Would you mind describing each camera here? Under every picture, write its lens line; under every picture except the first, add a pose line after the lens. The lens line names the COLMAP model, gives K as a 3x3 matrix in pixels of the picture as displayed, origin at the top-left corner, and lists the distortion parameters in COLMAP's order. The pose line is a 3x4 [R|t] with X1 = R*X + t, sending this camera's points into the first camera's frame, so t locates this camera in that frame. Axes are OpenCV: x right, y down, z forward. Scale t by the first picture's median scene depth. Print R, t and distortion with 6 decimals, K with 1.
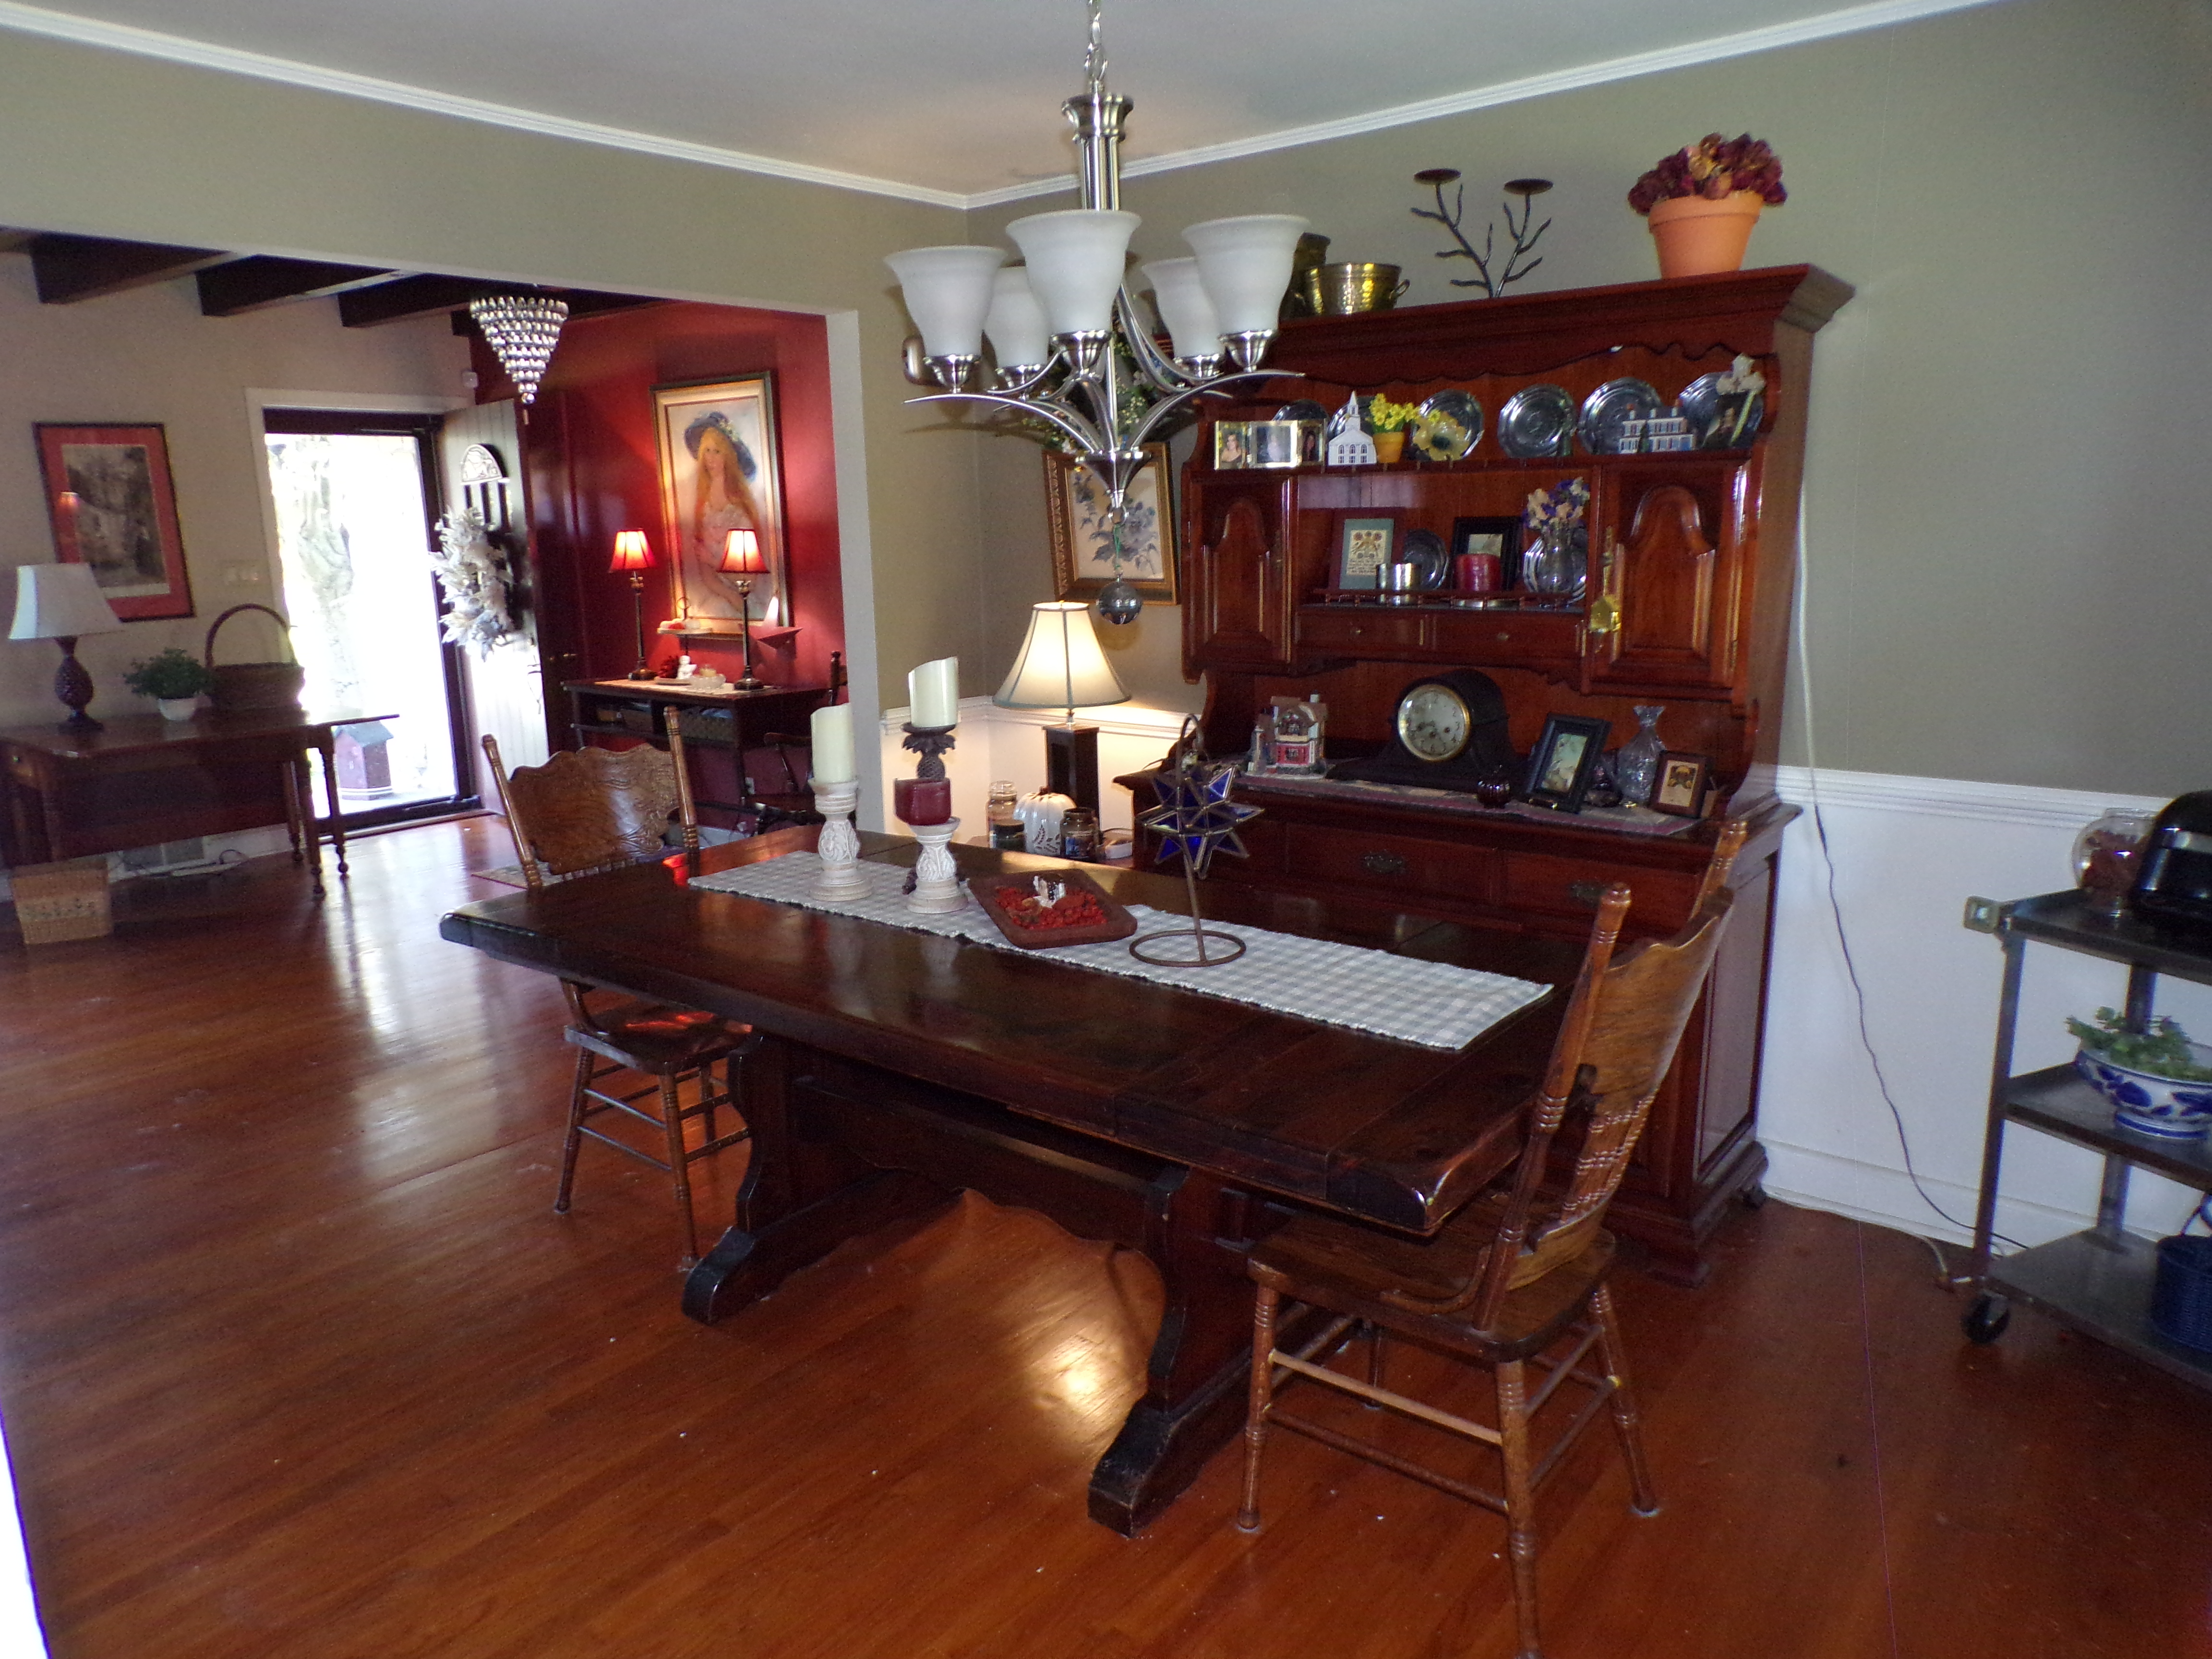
lens RADIAL K [[1527.1, 0, 1116.9], [0, 1527.1, 834.9], [0, 0, 1]] dist [-0.011232, -0.004684]
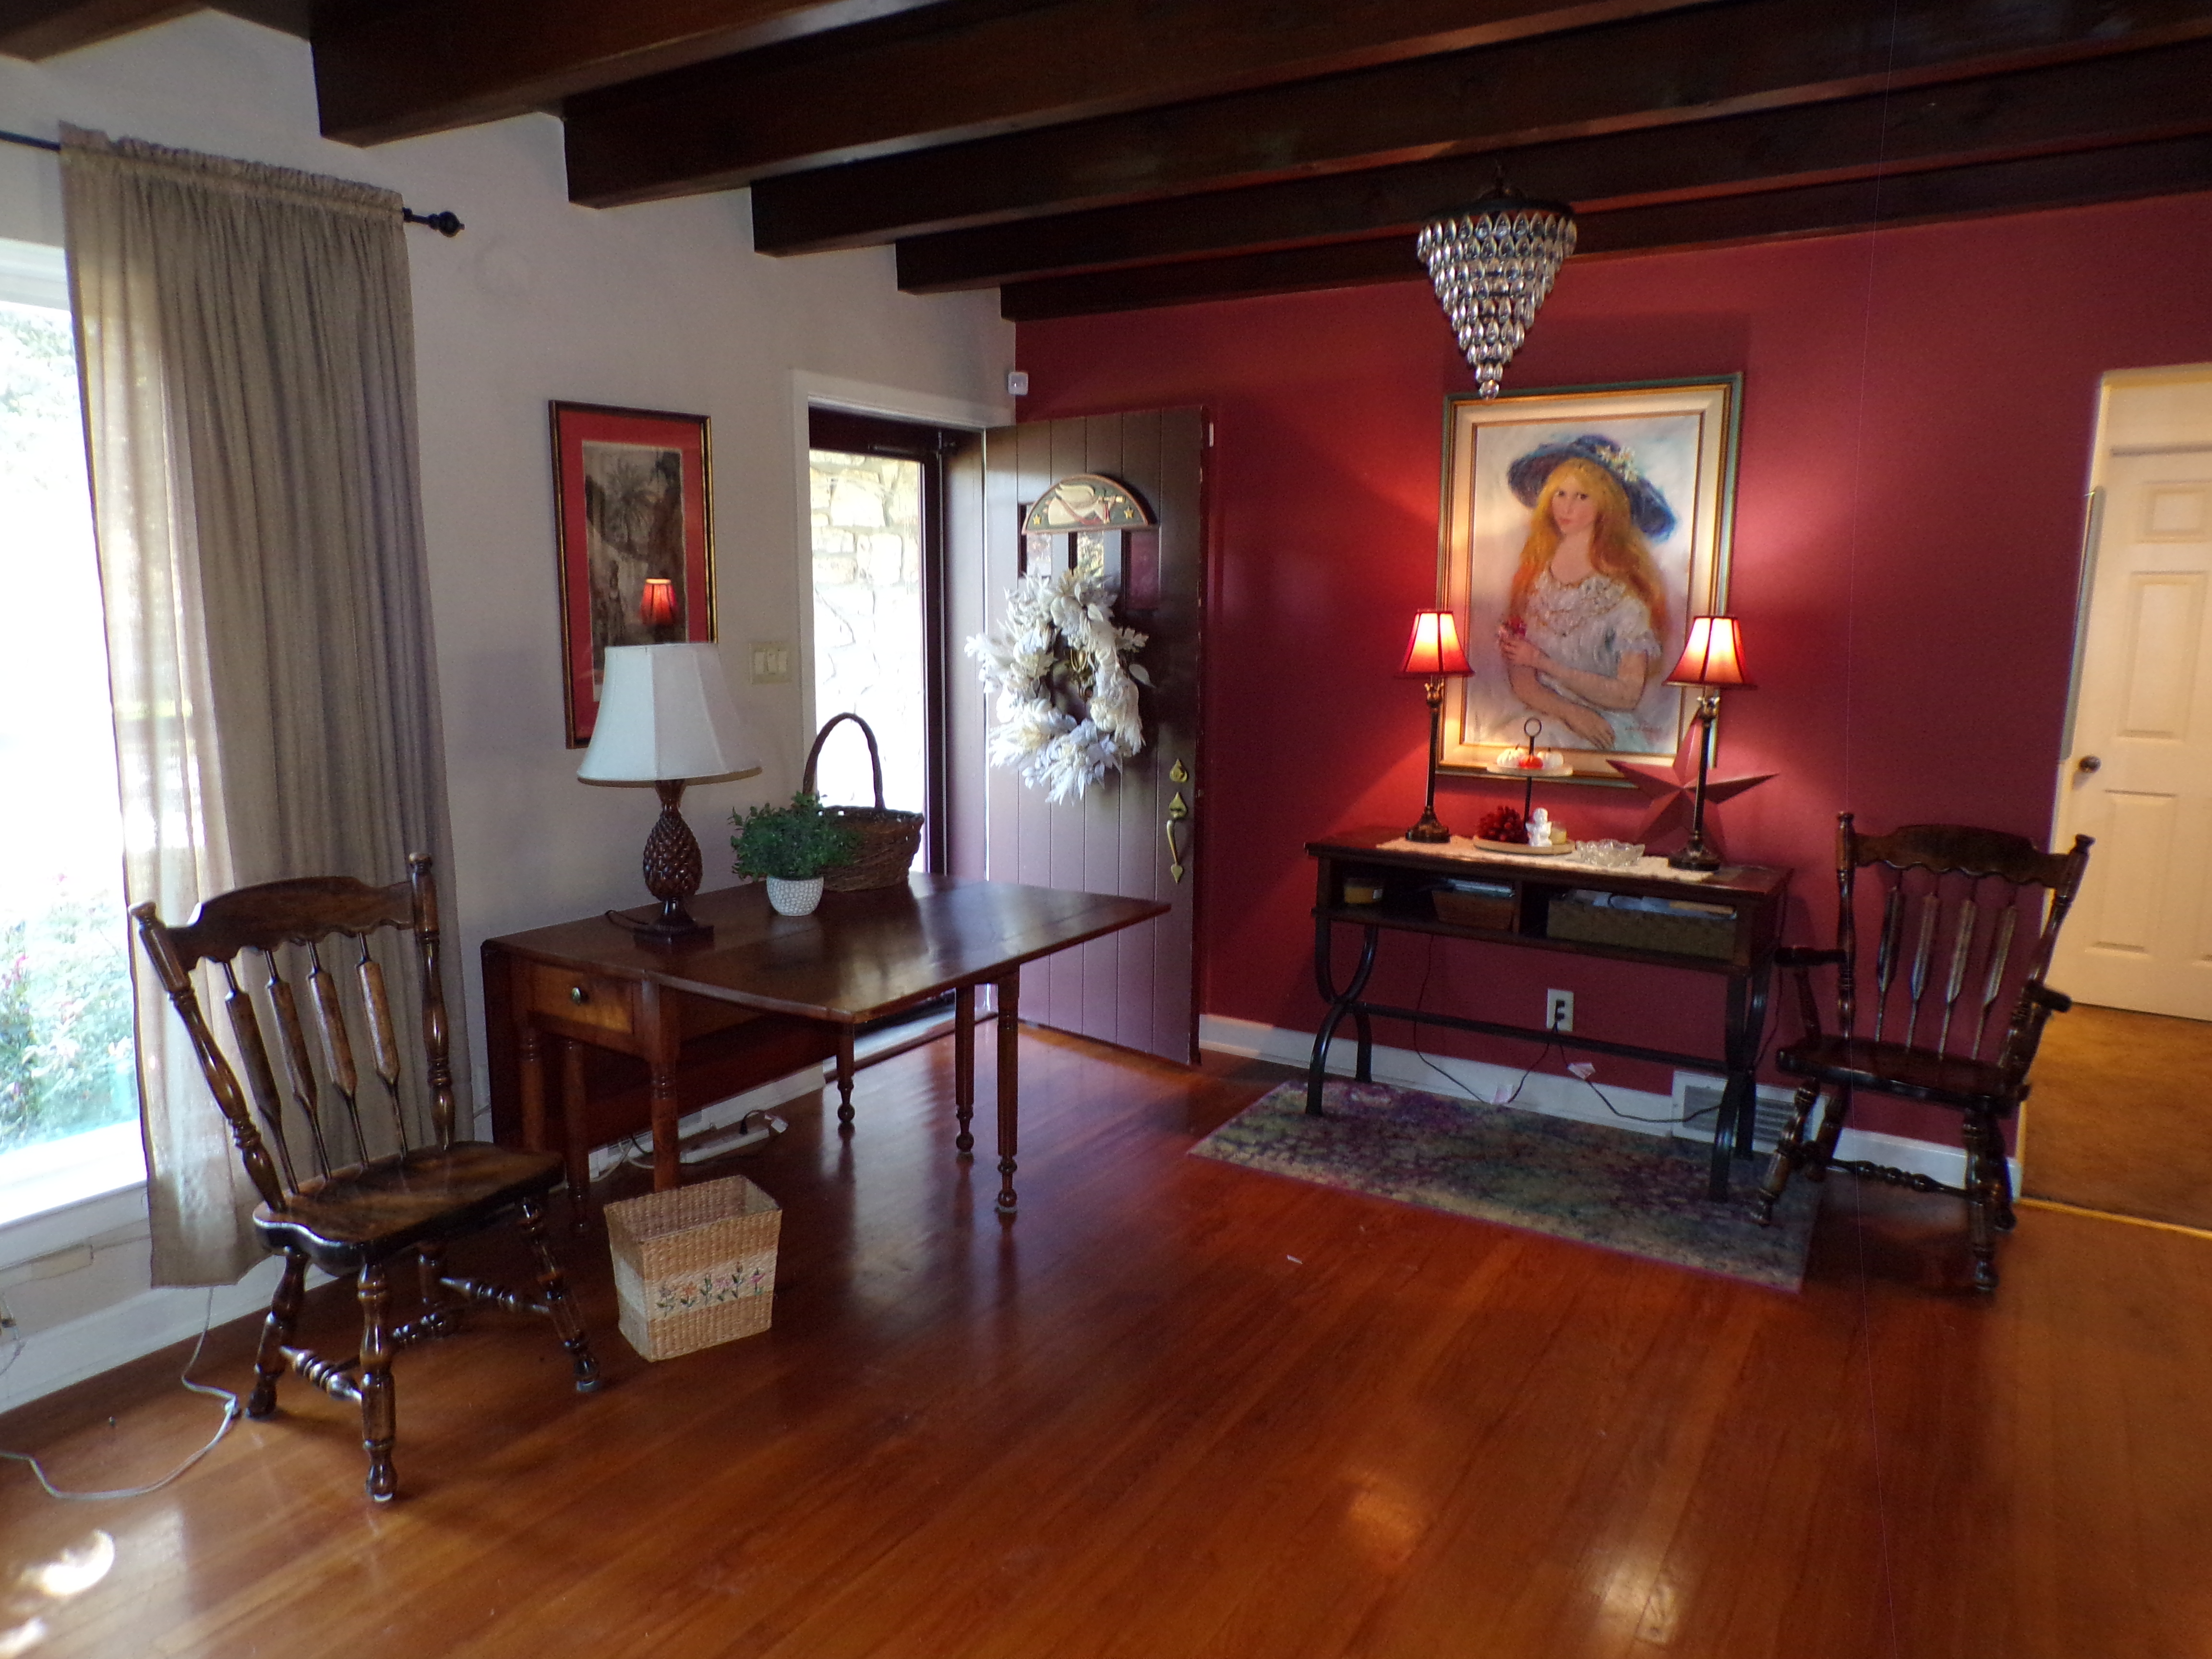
lens RADIAL K [[1527.1, 0, 1116.9], [0, 1527.1, 834.9], [0, 0, 1]] dist [-0.011232, -0.004684]
pose [[0.995303, 0.012329, 0.096024, -0.522762], [-0.007017, 0.998436, -0.055465, -0.070086], [-0.096558, 0.054531, 0.993832, 0.383186]]
